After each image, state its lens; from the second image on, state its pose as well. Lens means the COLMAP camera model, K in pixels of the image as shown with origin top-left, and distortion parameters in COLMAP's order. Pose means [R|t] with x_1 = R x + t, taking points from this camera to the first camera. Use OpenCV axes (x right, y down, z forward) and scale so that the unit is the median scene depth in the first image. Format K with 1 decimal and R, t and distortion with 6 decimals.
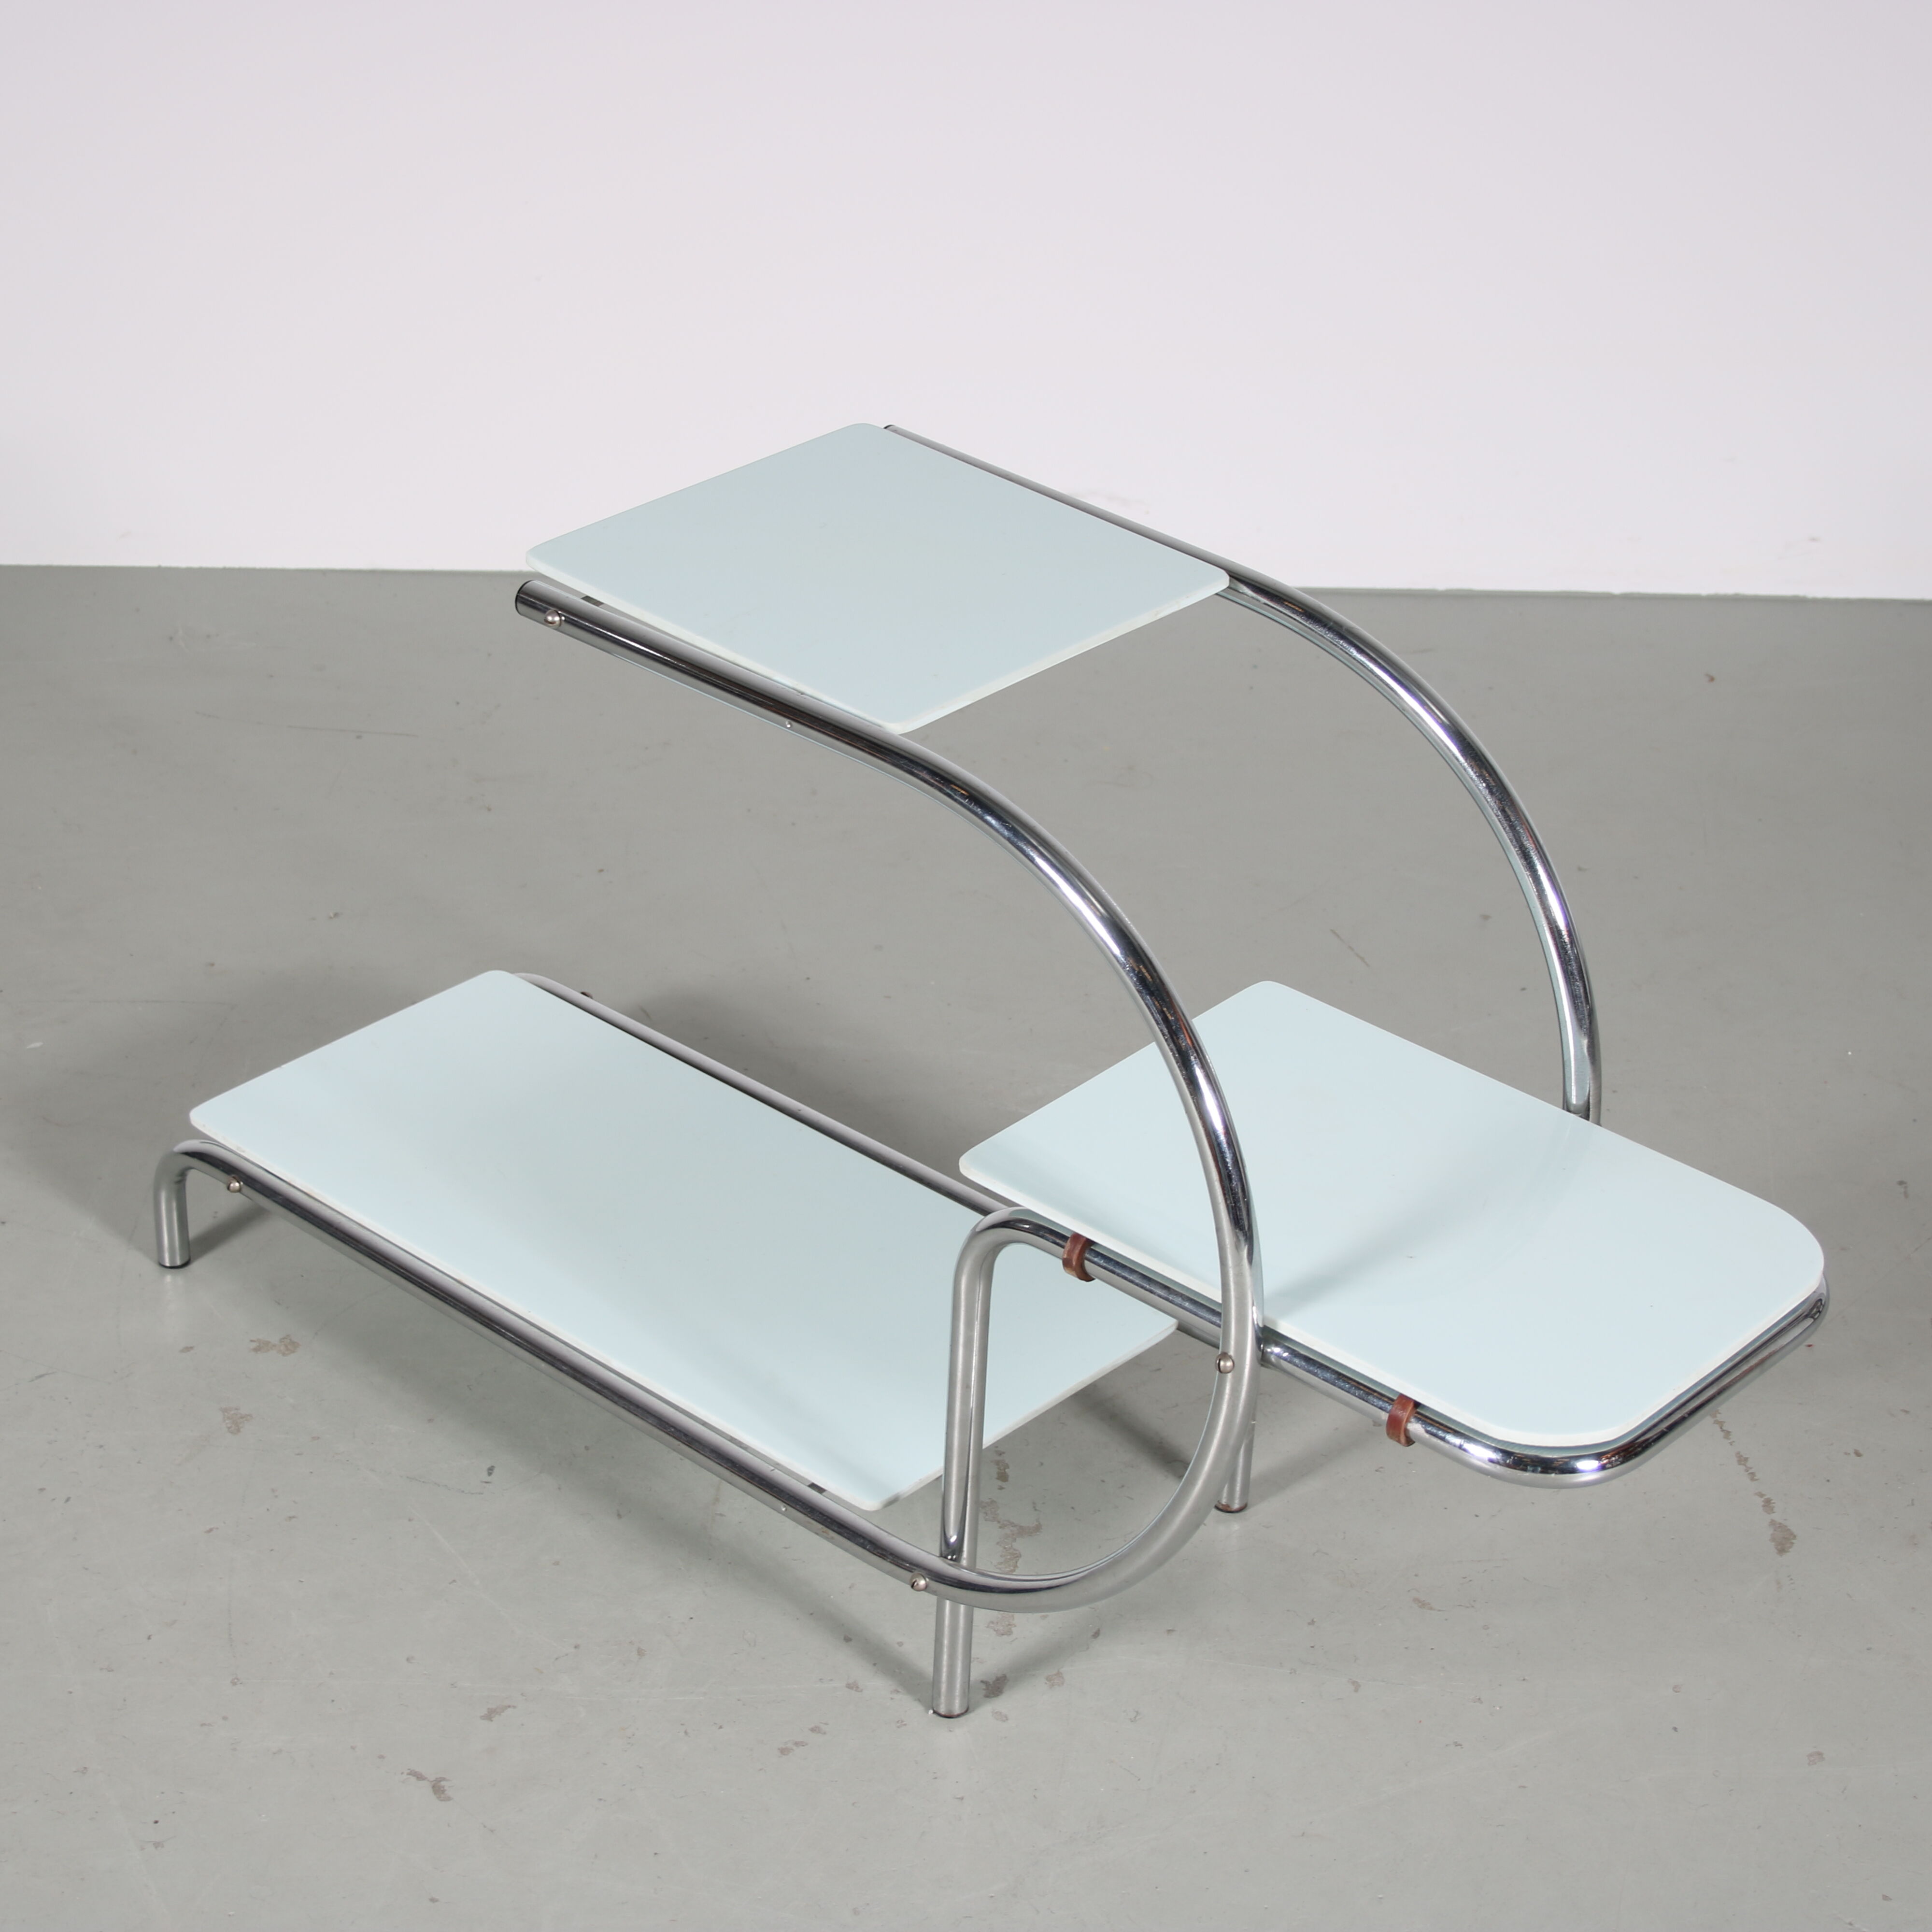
lens RADIAL K [[4504.9, 0, 966.0], [0, 4504.9, 966.0], [0, 0, 1]] dist [-0.002636, 0.069930]
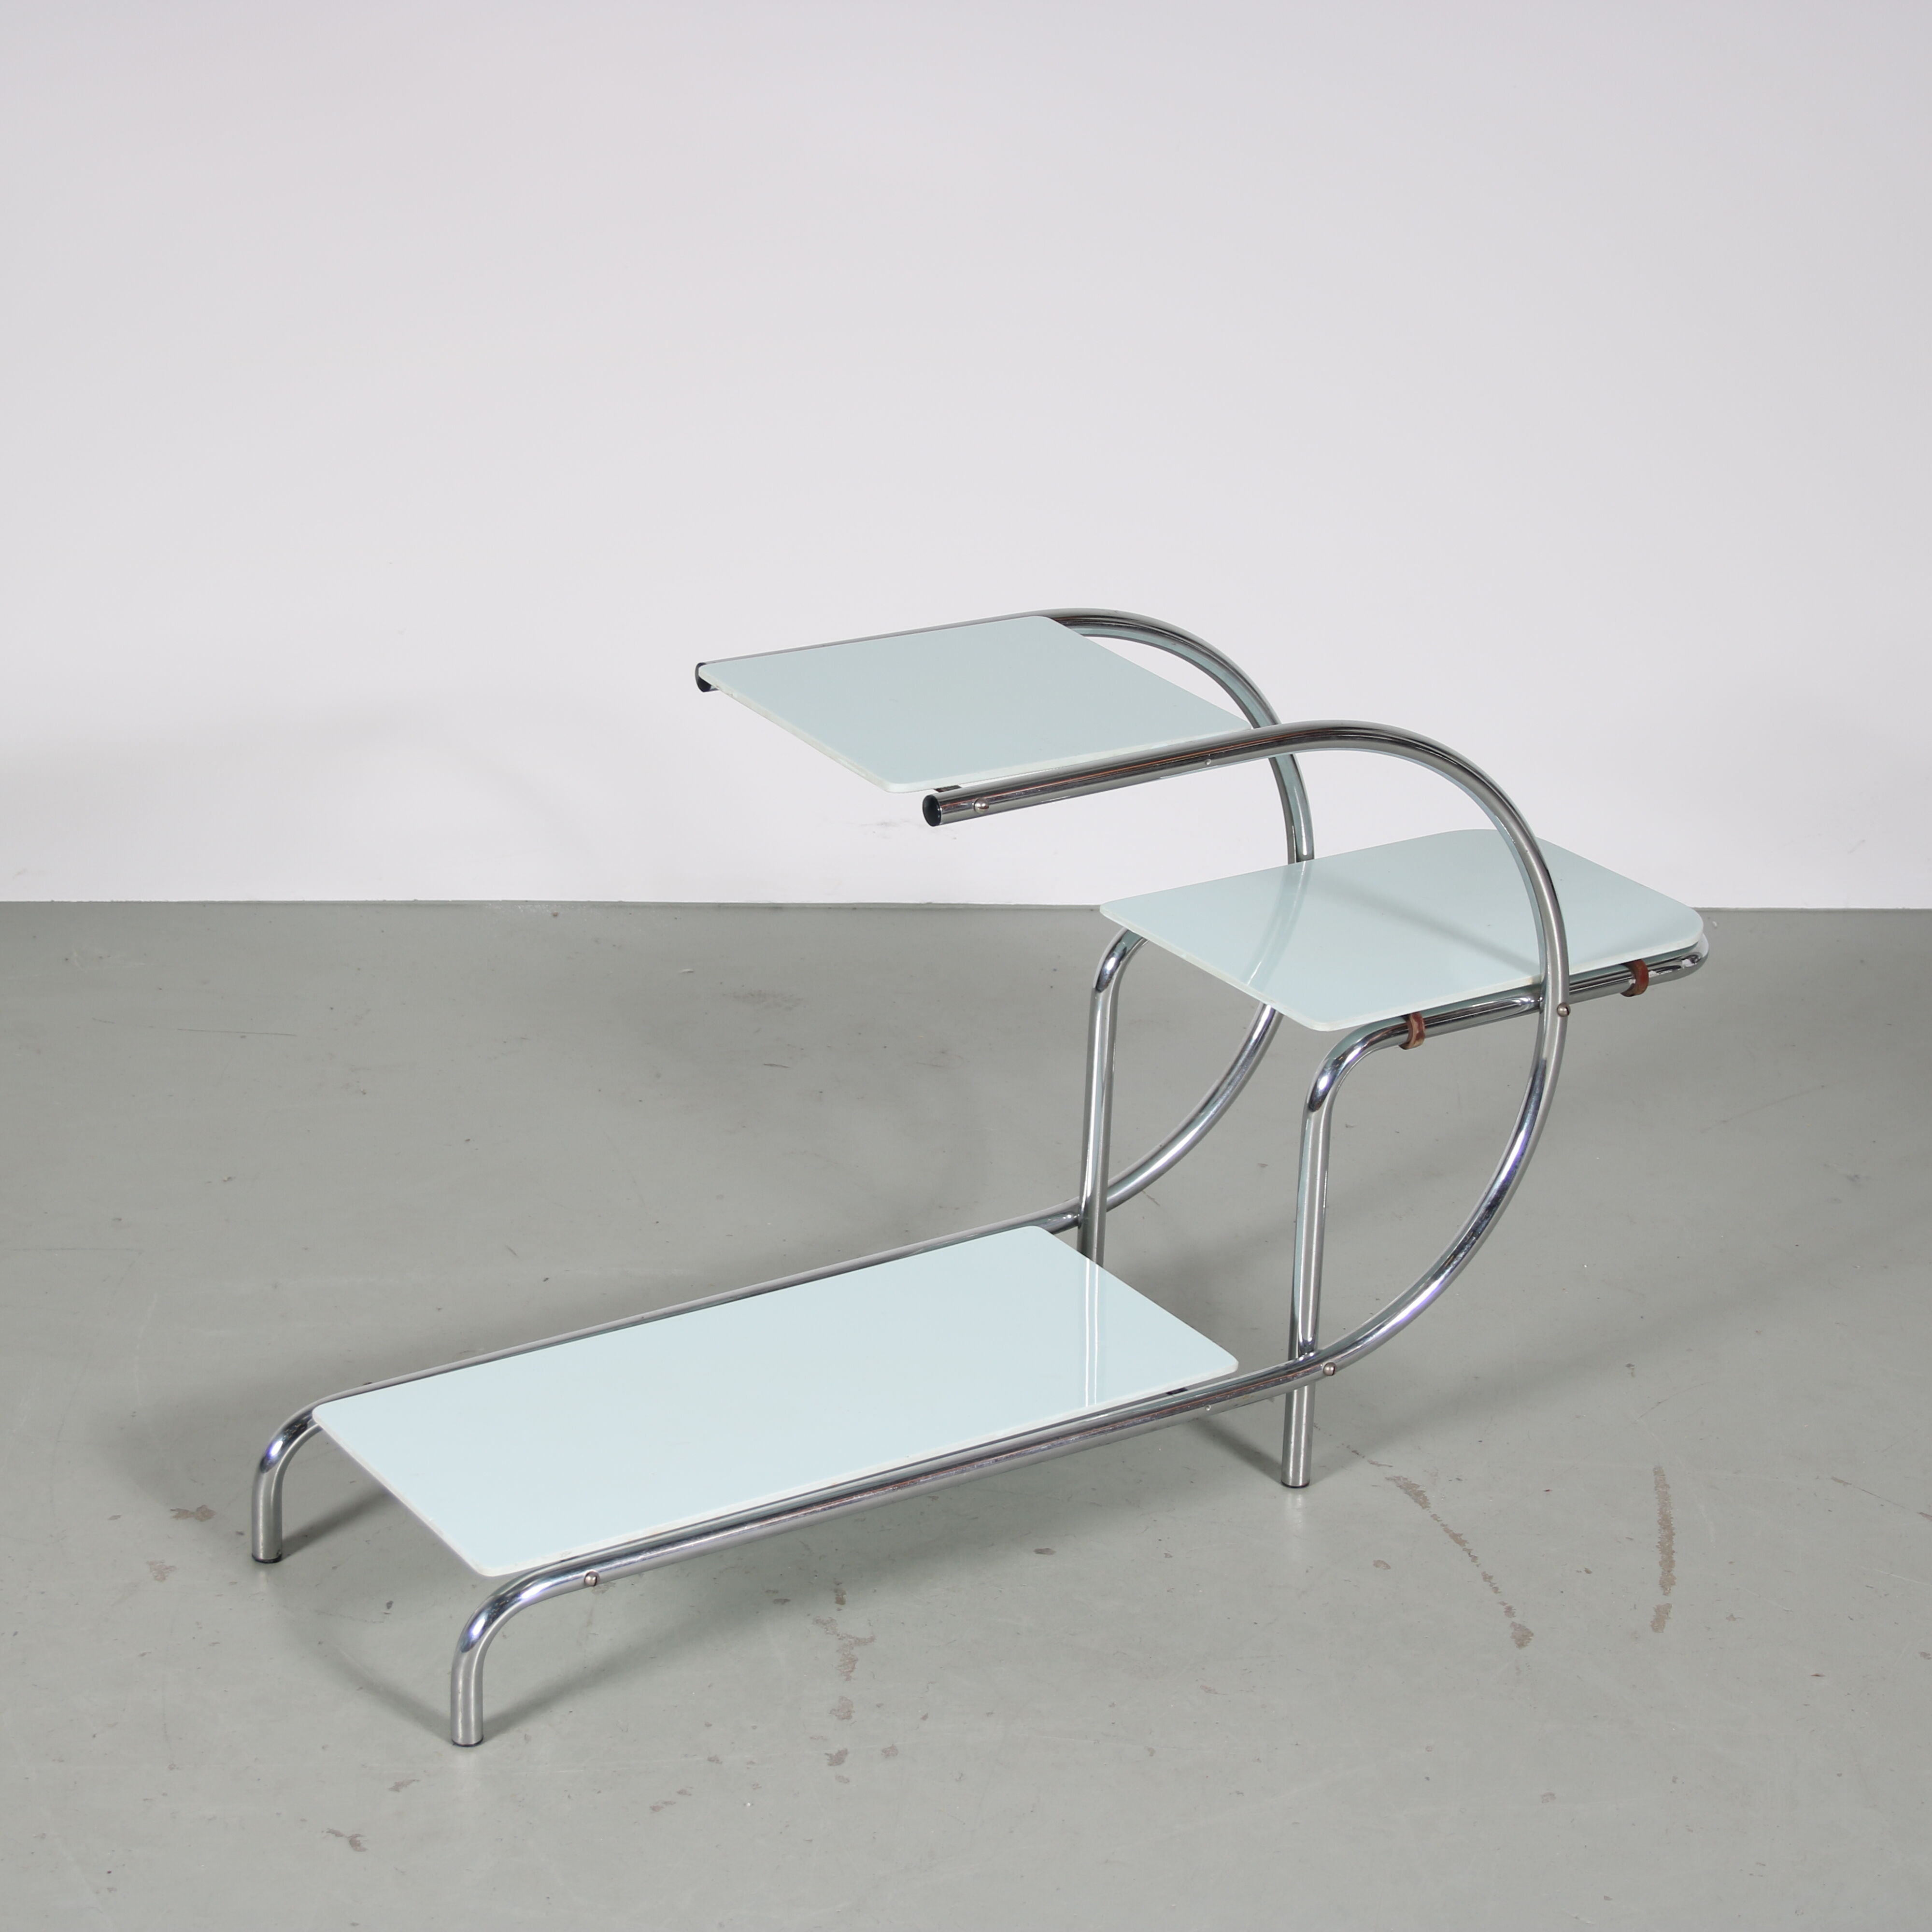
lens RADIAL K [[4758.1, 0, 966.0], [0, 4758.1, 966.0], [0, 0, 1]] dist [0.007518, 0.130533]
pose [[0.999075, -0.014937, 0.040325, -0.006410], [0.019704, 0.992514, -0.120529, 0.100873], [-0.038223, 0.121212, 0.991890, -0.217047]]
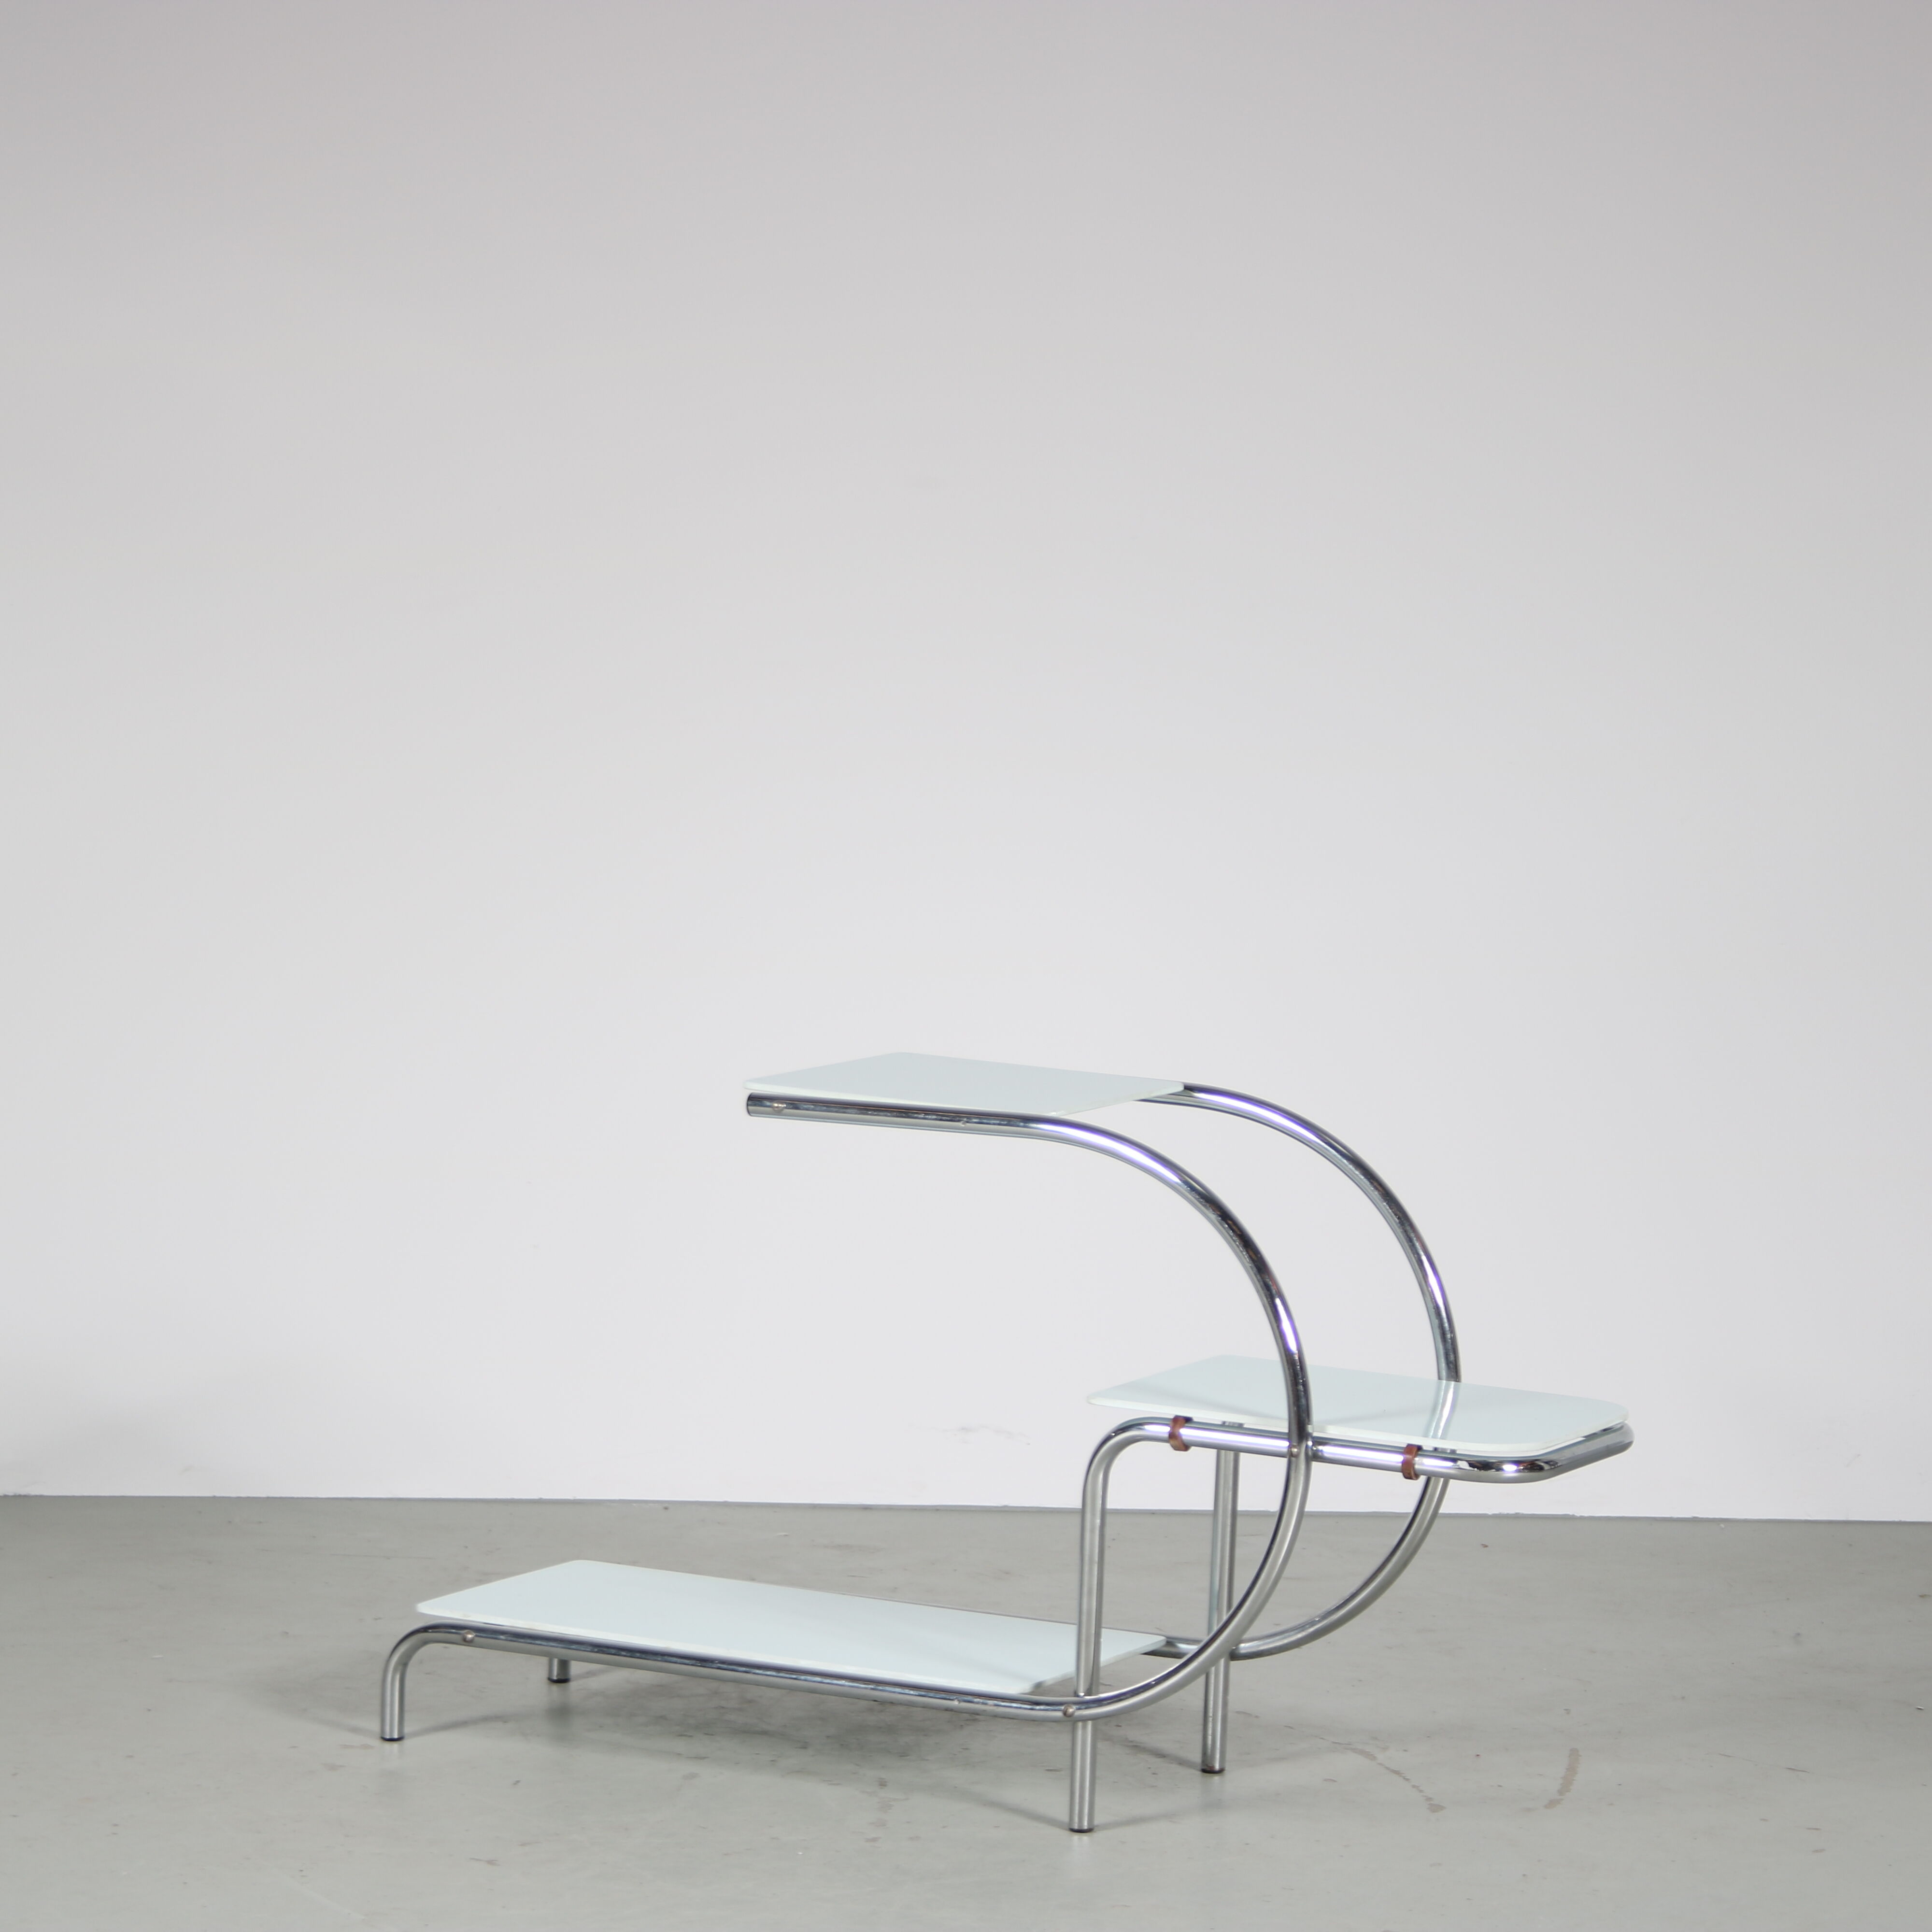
lens RADIAL K [[6821.1, 0, 966.0], [0, 6821.1, 966.0], [0, 0, 1]] dist [0.061445, 0.545171]
pose [[0.999990, -0.003297, -0.002963, 0.041611], [0.001846, 0.917446, -0.397855, 0.733440], [0.004030, 0.397846, 0.917443, -1.061816]]
